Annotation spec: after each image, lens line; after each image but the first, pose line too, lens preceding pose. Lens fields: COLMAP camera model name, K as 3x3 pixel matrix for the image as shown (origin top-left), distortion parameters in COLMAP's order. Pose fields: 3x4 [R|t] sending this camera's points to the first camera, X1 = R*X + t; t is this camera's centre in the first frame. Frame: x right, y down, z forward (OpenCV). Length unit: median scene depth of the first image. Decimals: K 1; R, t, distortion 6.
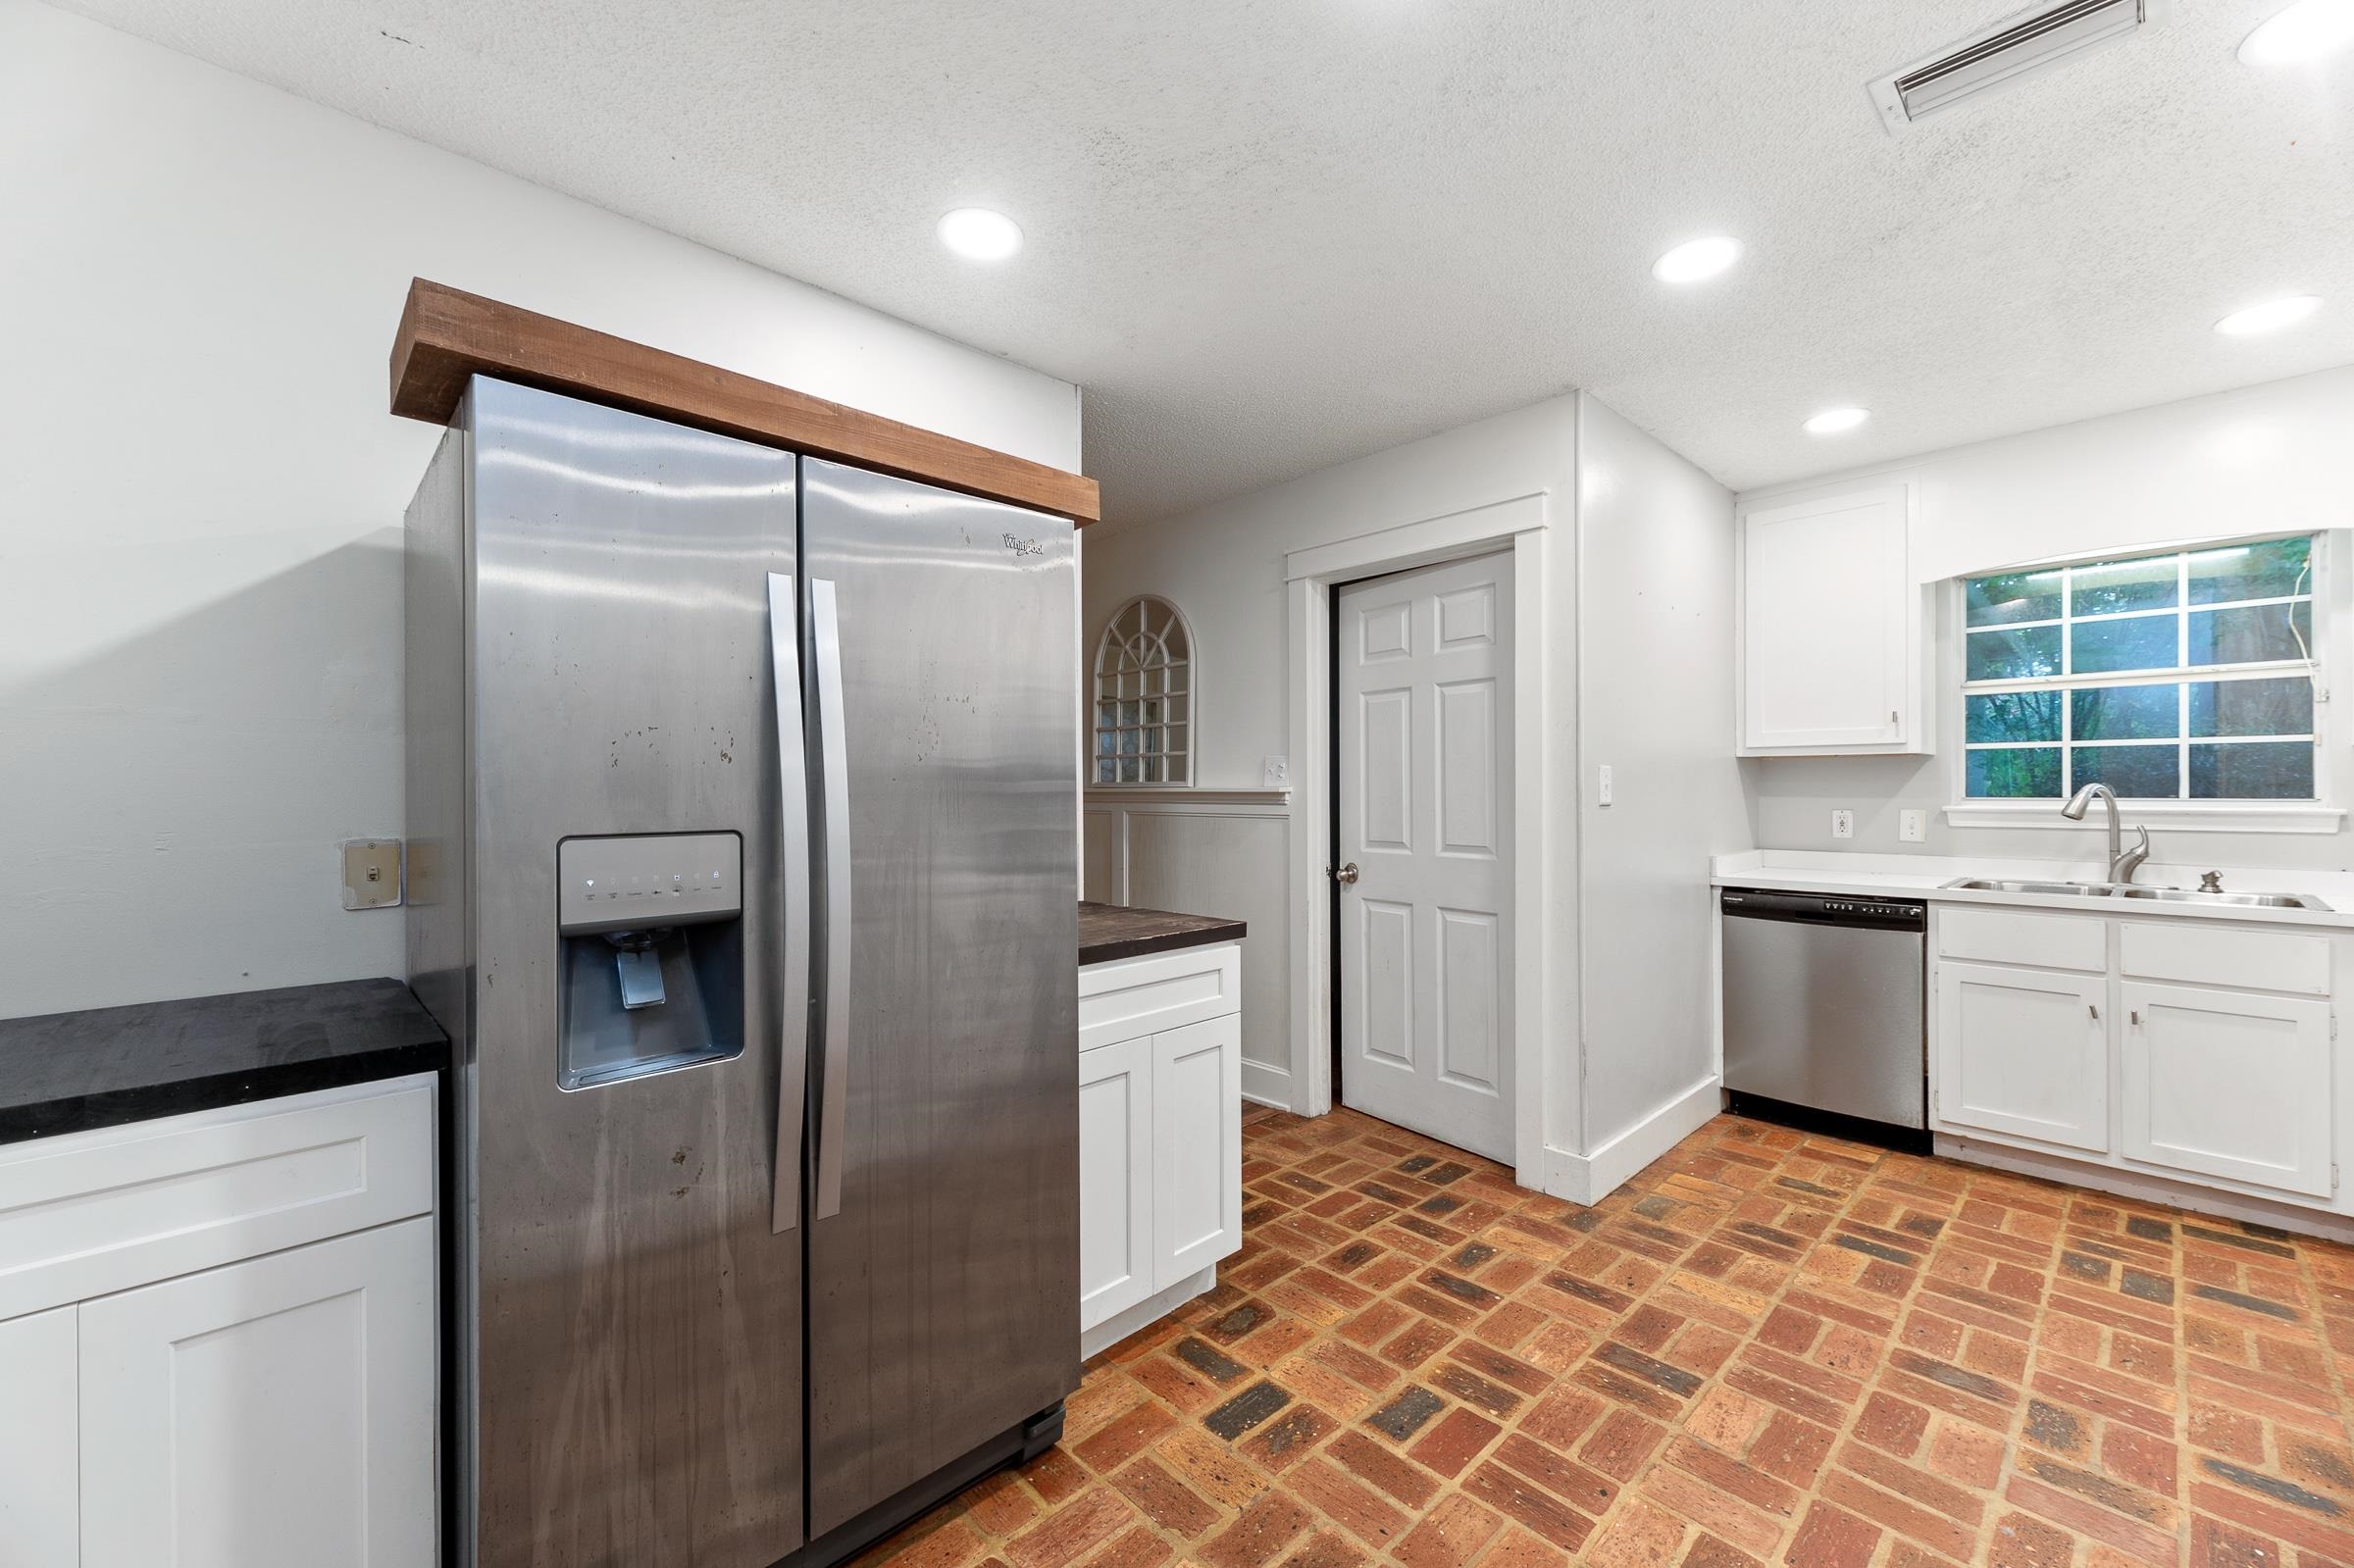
lens RADIAL K [[946.3, 0, 1164.6], [0, 946.3, 777.3], [0, 0, 1]] dist [0.007670, -0.002099]
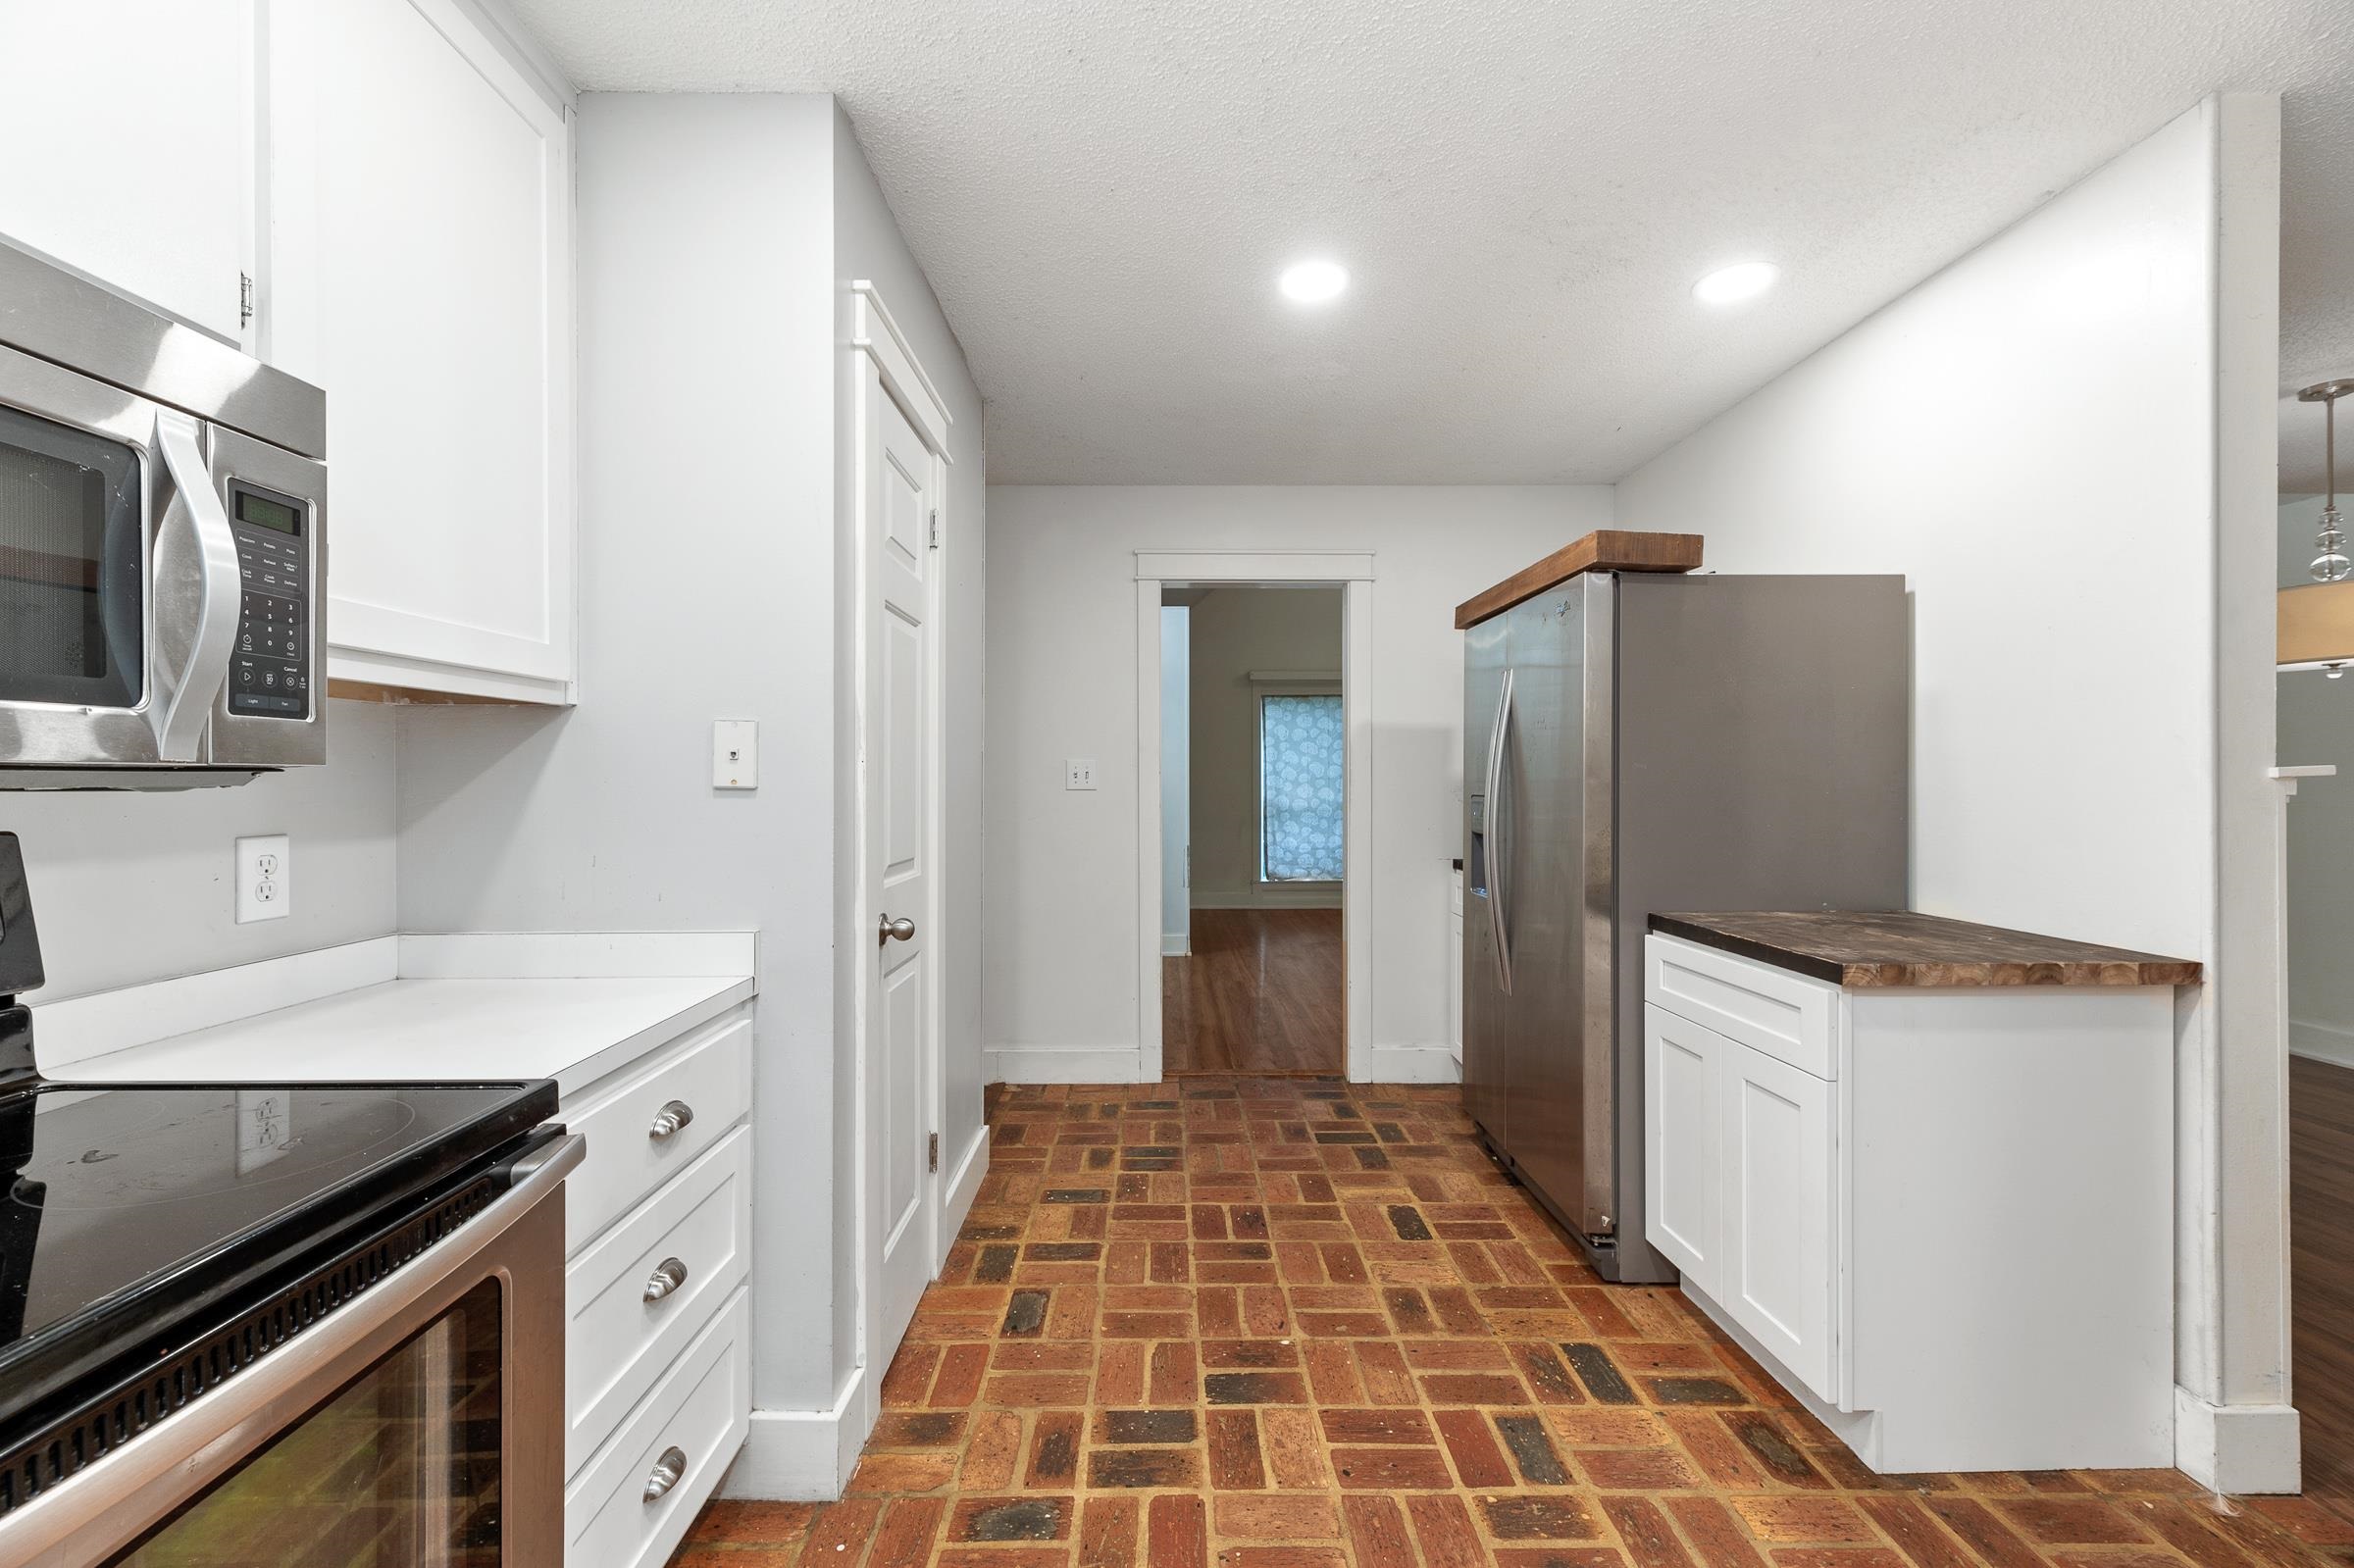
lens RADIAL K [[946.3, 0, 1176.0], [0, 946.3, 773.8], [0, 0, 1]] dist [0.007670, -0.002099]
pose [[-0.678496, -0.000847, -0.734604, 0.783256], [0.010858, 0.999879, -0.011182, 0.009640], [0.734524, -0.015564, -0.678404, 0.922340]]
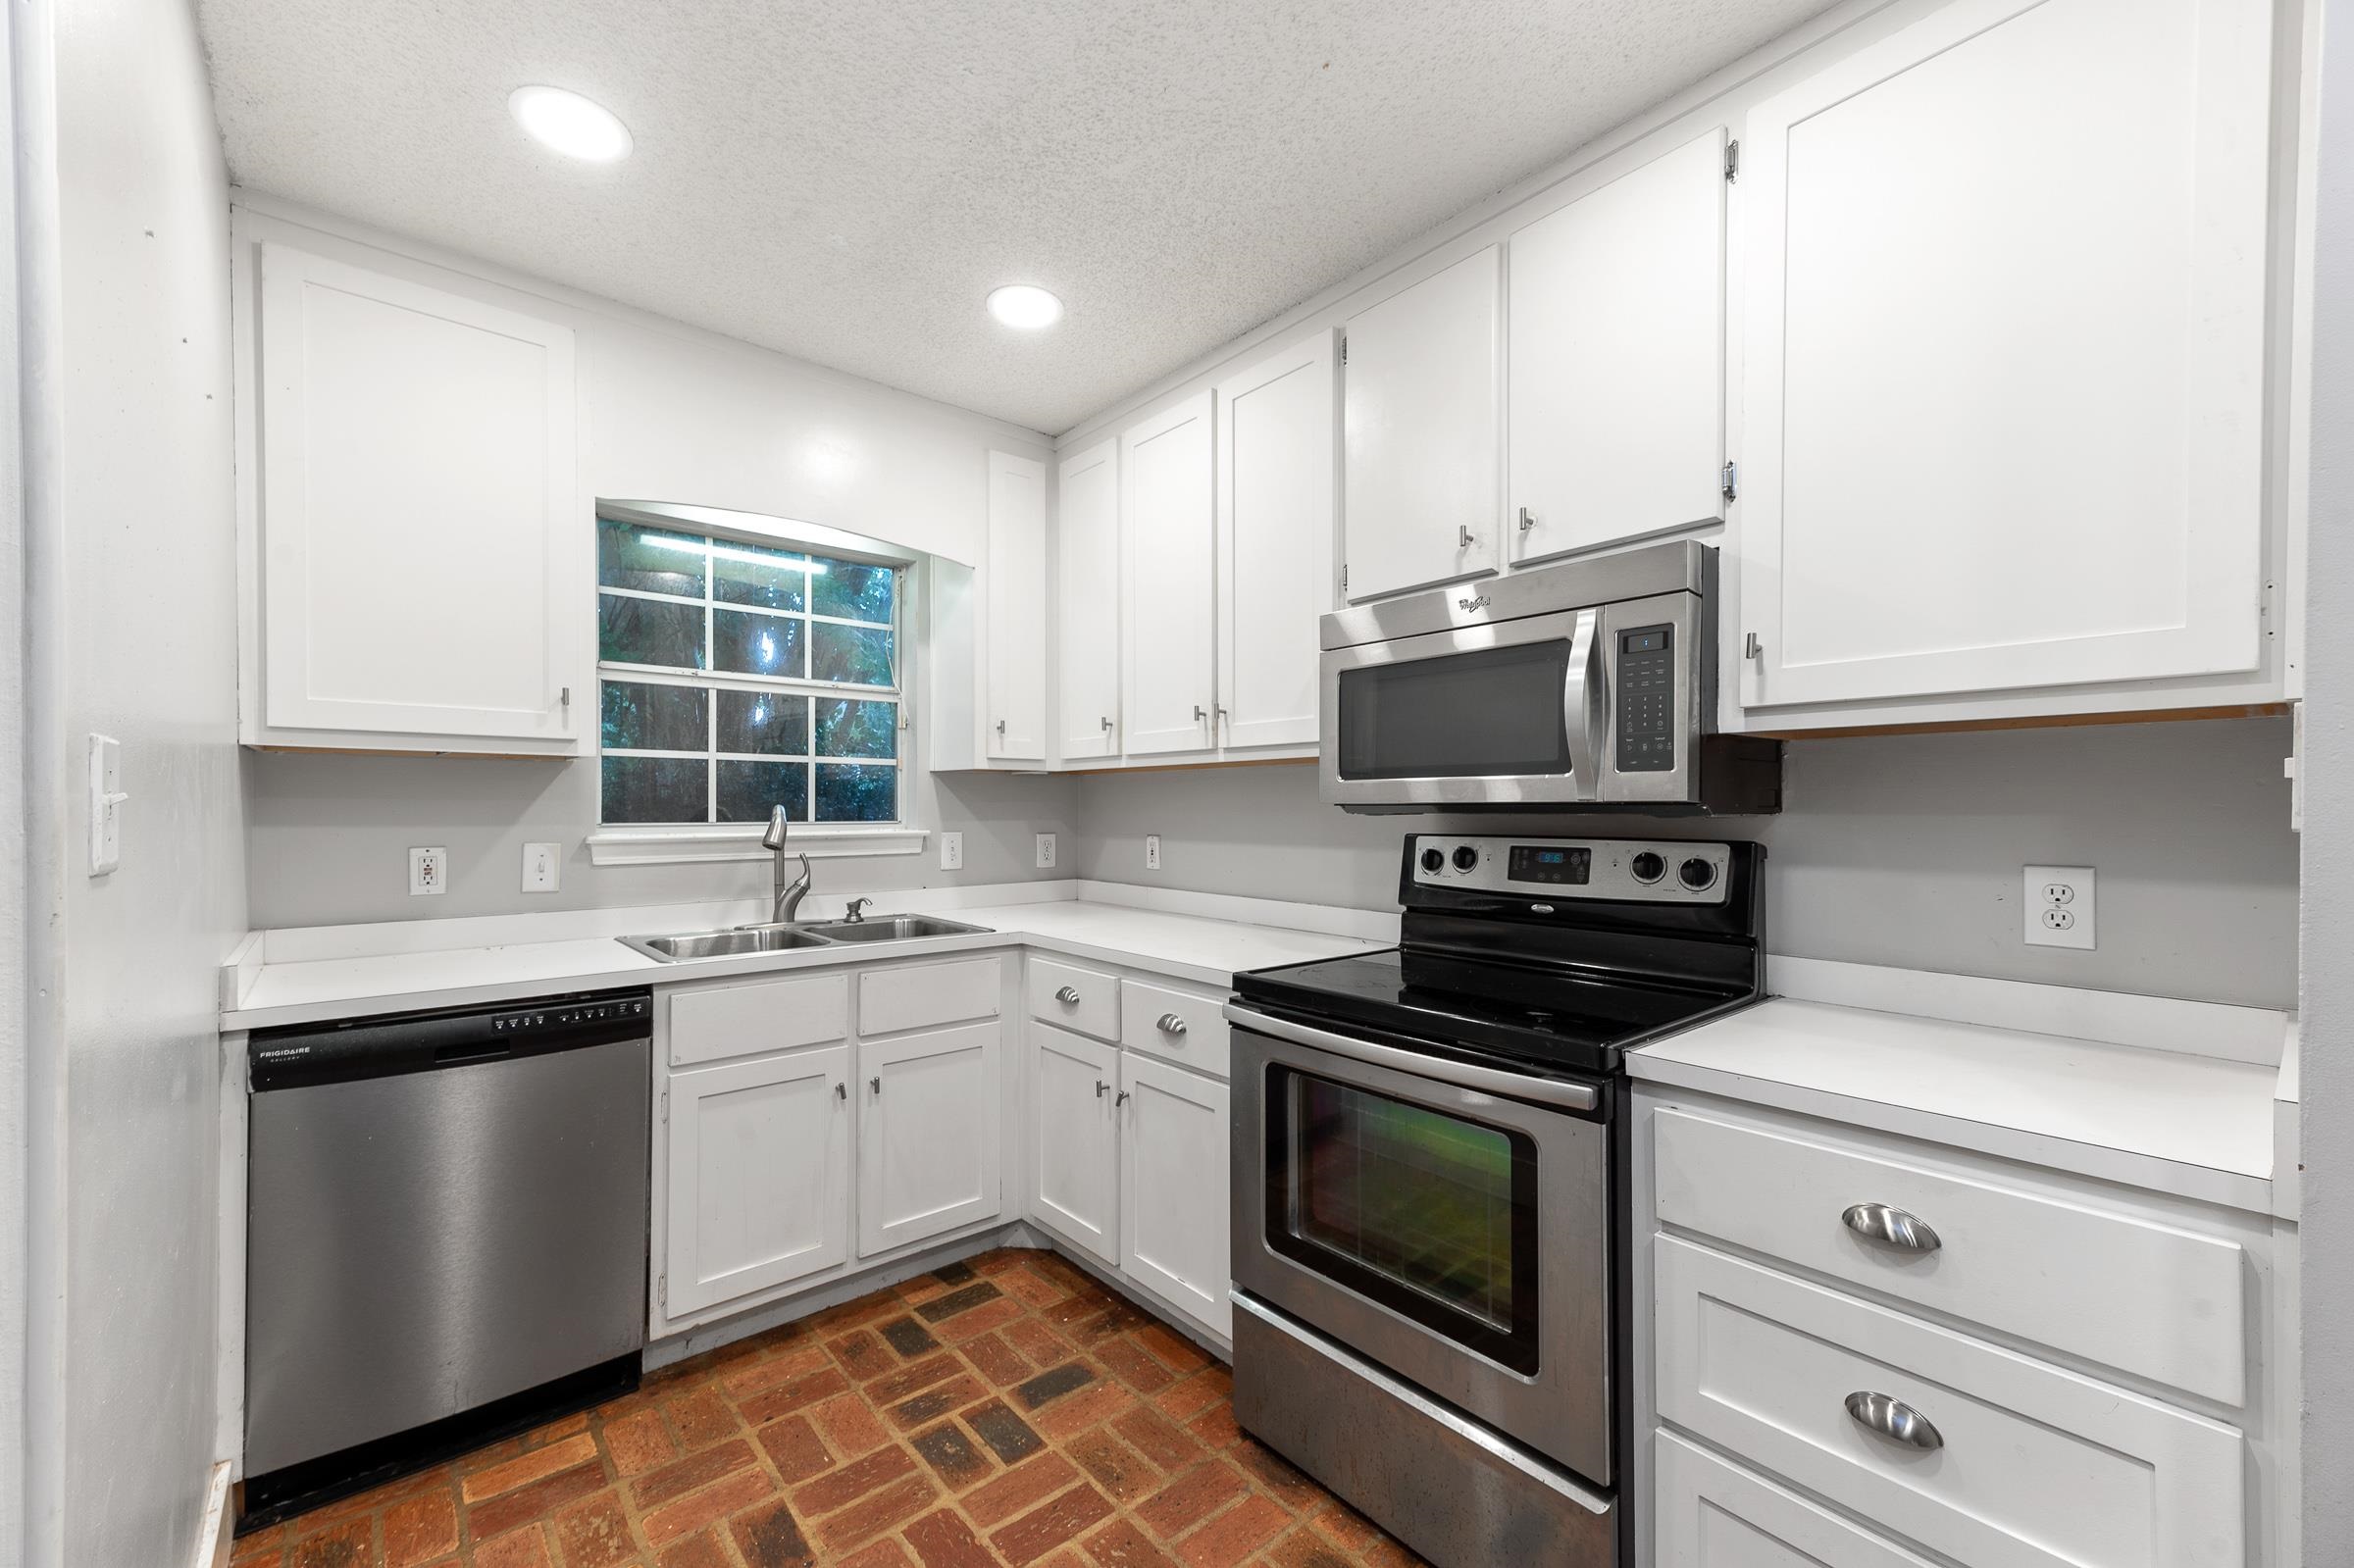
lens RADIAL K [[946.3, 0, 1200.0], [0, 946.3, 809.3], [0, 0, 1]] dist [0.007670, -0.002099]
pose [[0.045643, 0.000150, 0.998958, 0.201254], [-0.012446, 0.999922, 0.000419, 0.006255], [-0.998880, -0.012452, 0.045641, 0.676601]]
